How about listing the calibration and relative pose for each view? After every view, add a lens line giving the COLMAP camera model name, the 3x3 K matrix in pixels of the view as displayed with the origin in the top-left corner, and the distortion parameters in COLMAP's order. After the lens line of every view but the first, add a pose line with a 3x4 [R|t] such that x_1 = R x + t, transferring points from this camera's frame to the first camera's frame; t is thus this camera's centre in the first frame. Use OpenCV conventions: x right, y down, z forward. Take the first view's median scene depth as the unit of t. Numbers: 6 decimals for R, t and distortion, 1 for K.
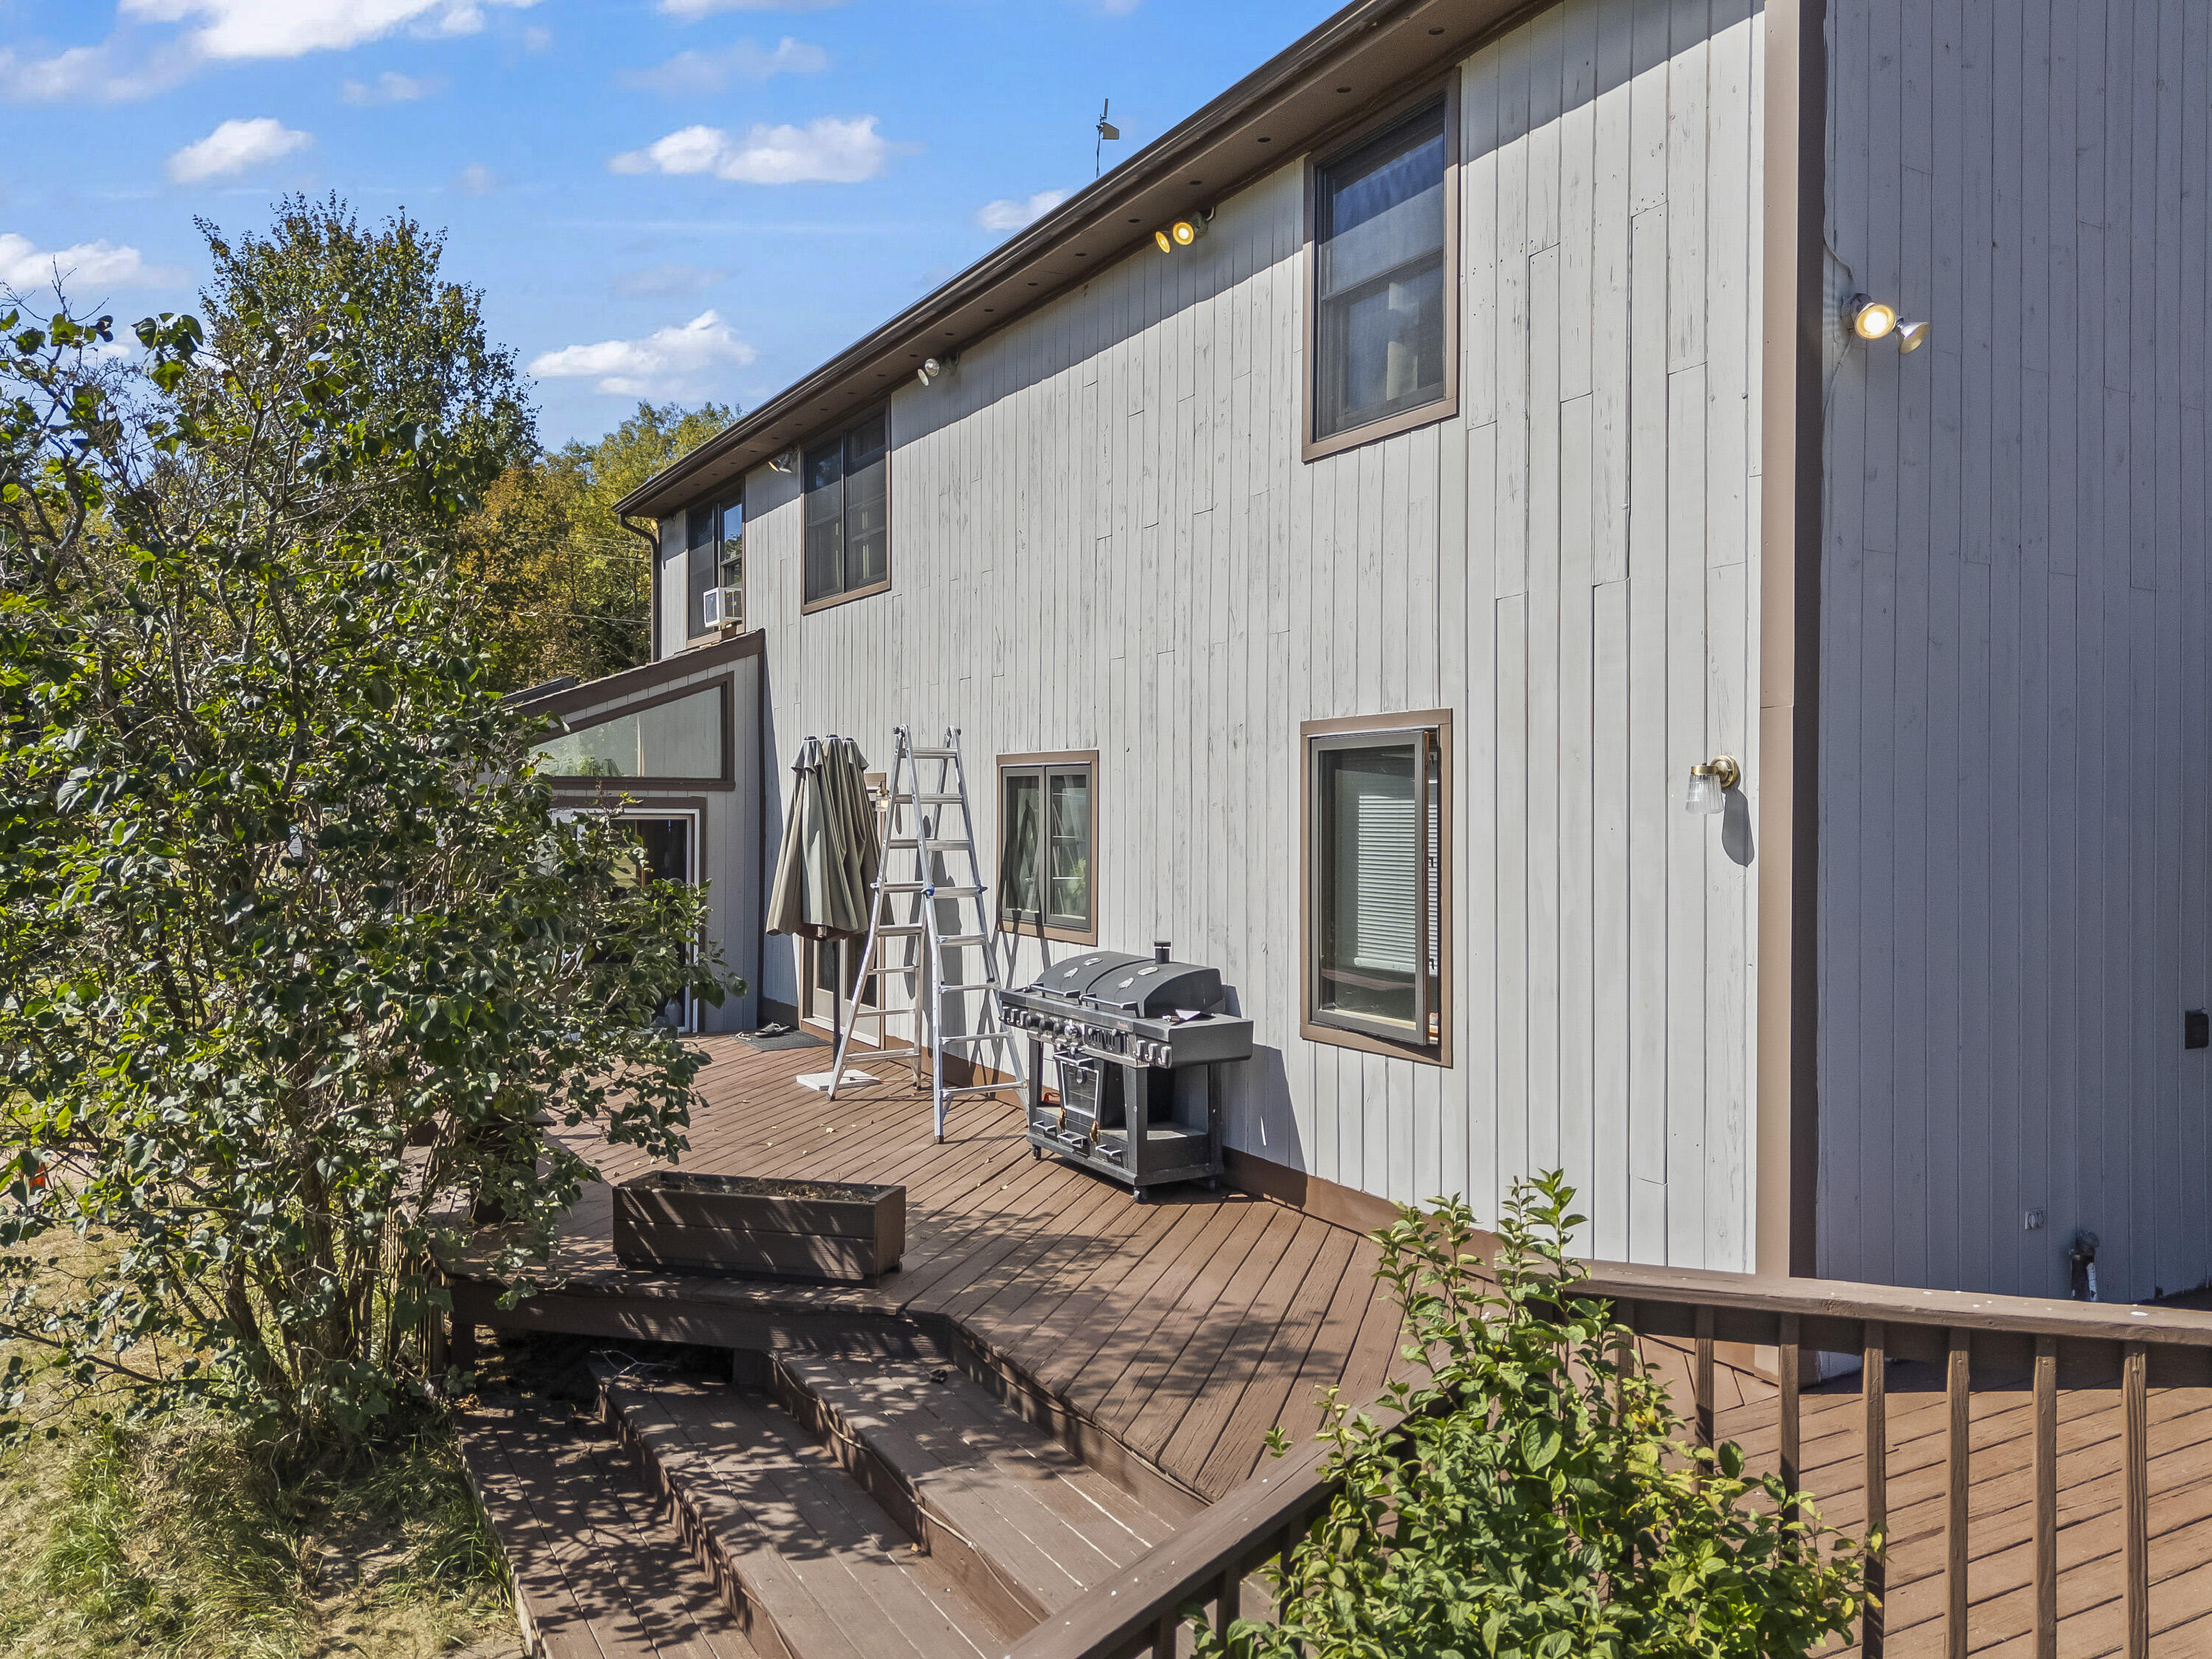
lens RADIAL K [[1634.6, 0, 1102.2], [0, 1634.6, 807.0], [0, 0, 1]] dist [0.064420, -0.052287]
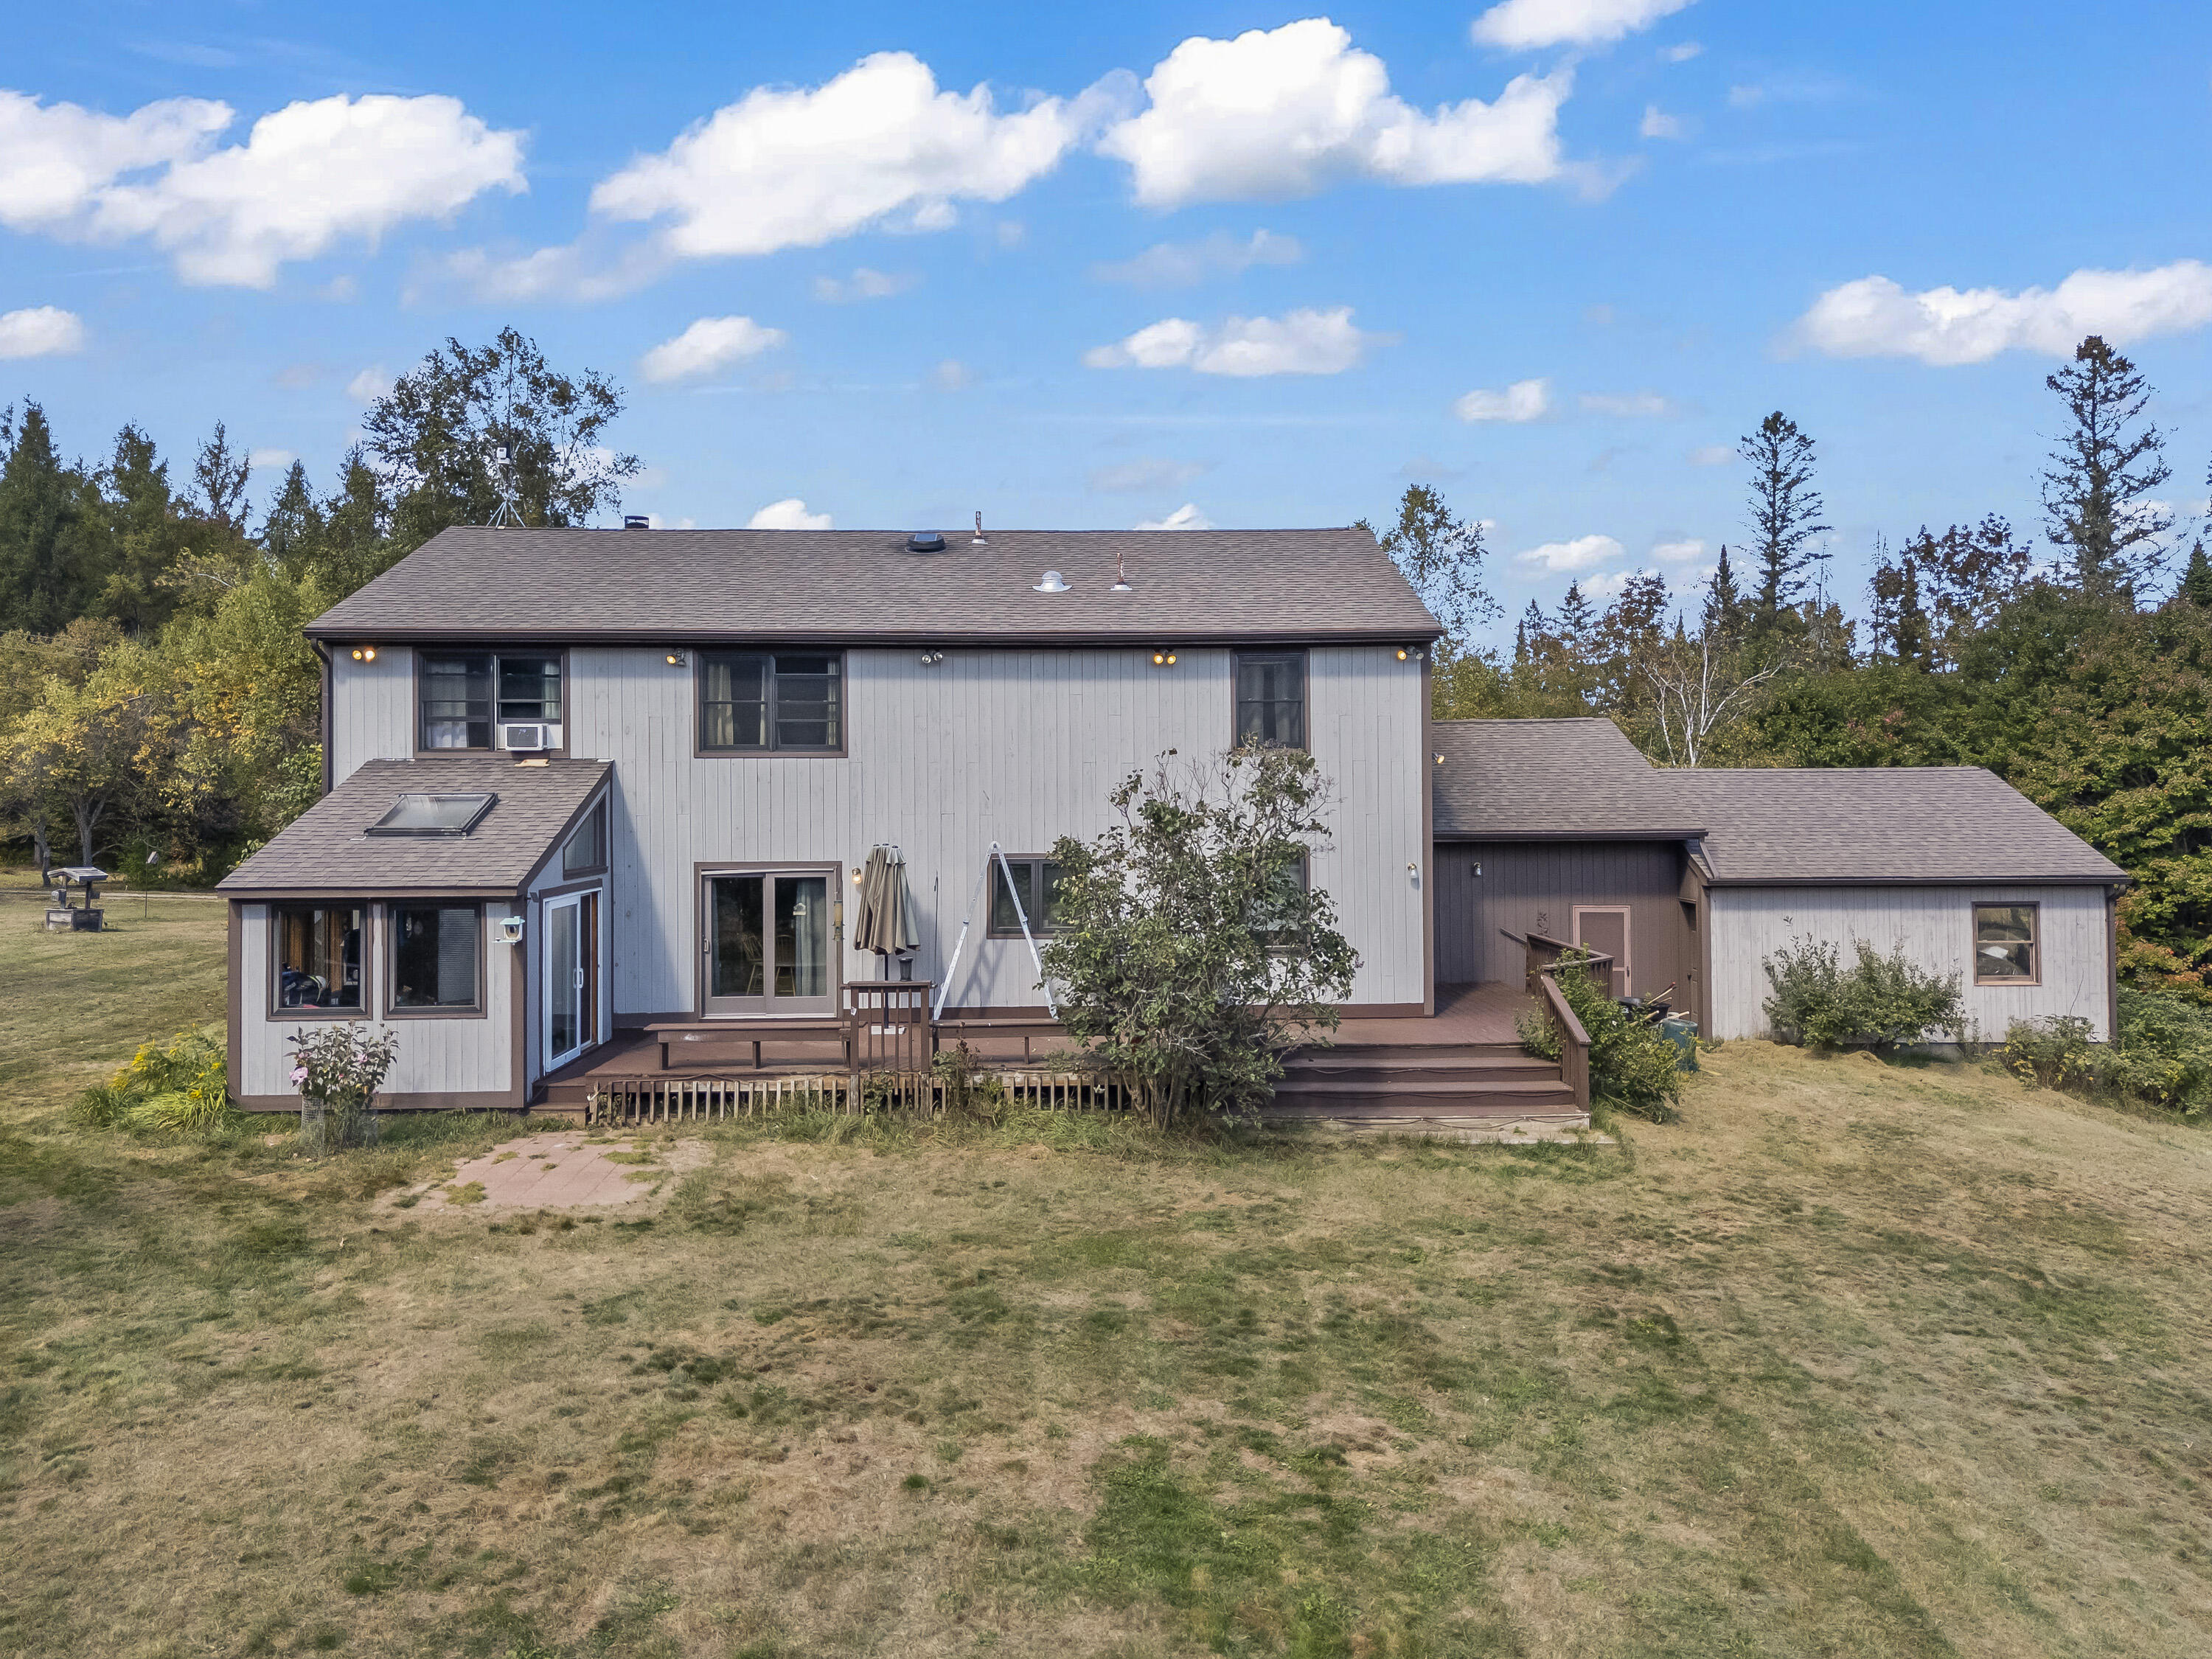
lens RADIAL K [[1659.3, 0, 1100.2], [0, 1659.3, 792.6], [0, 0, 1]] dist [0.072476, -0.090167]
pose [[0.469866, -0.011309, 0.882665, -2.526458], [0.005552, 0.999936, 0.009856, -0.177420], [-0.882720, 0.000270, 0.469899, -0.147329]]
